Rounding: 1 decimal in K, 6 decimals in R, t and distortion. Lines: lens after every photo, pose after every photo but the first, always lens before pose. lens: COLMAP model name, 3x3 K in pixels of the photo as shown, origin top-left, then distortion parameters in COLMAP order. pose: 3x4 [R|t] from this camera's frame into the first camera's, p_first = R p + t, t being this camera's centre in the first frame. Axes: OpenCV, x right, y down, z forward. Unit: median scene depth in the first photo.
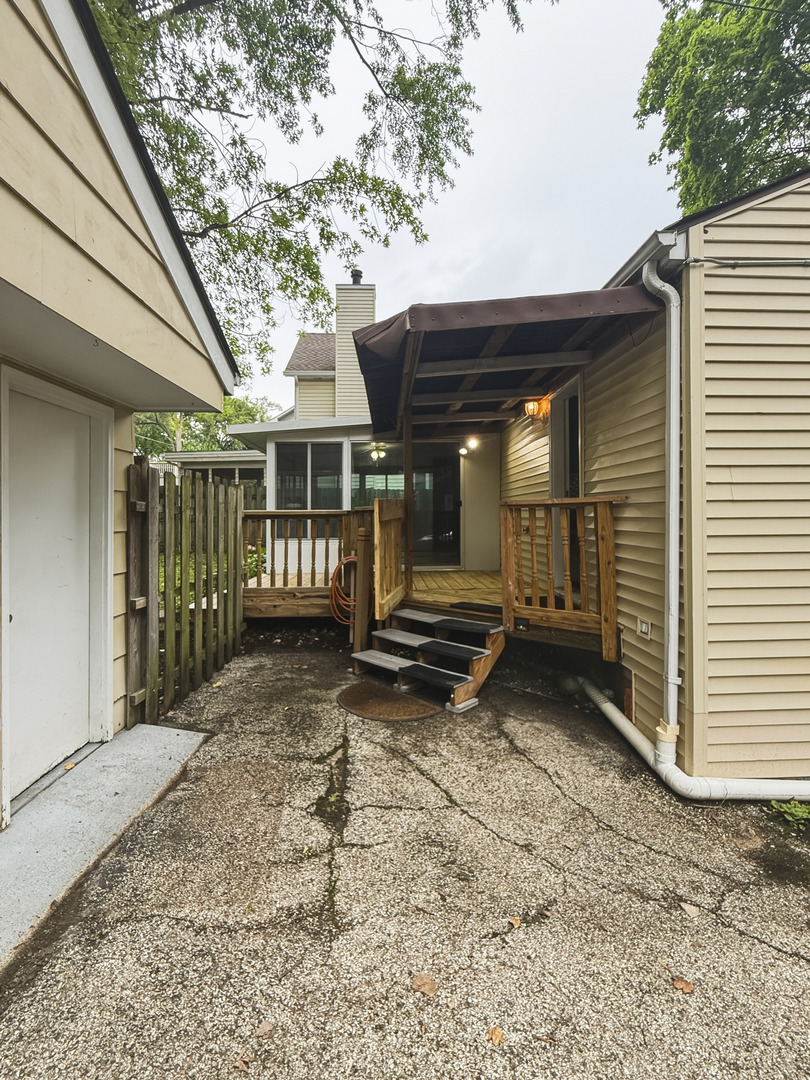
lens RADIAL K [[484.3, 0, 404.0], [0, 484.3, 538.1], [0, 0, 1]] dist [-0.009883, 0.000018]
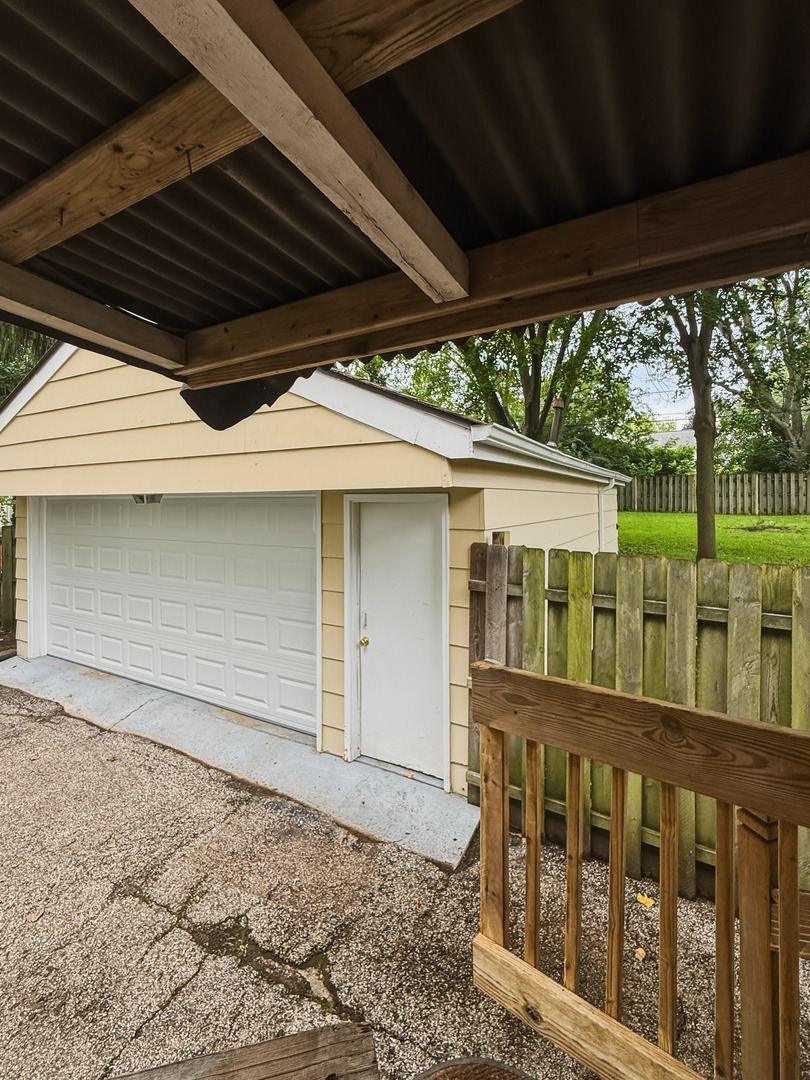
lens RADIAL K [[484.3, 0, 391.8], [0, 484.3, 506.0], [0, 0, 1]] dist [-0.009883, 0.000018]
pose [[-0.531403, 0.017375, -0.846941, 0.442108], [-0.028318, 0.998866, 0.038260, -0.315825], [0.846646, 0.044315, -0.530309, 1.669839]]
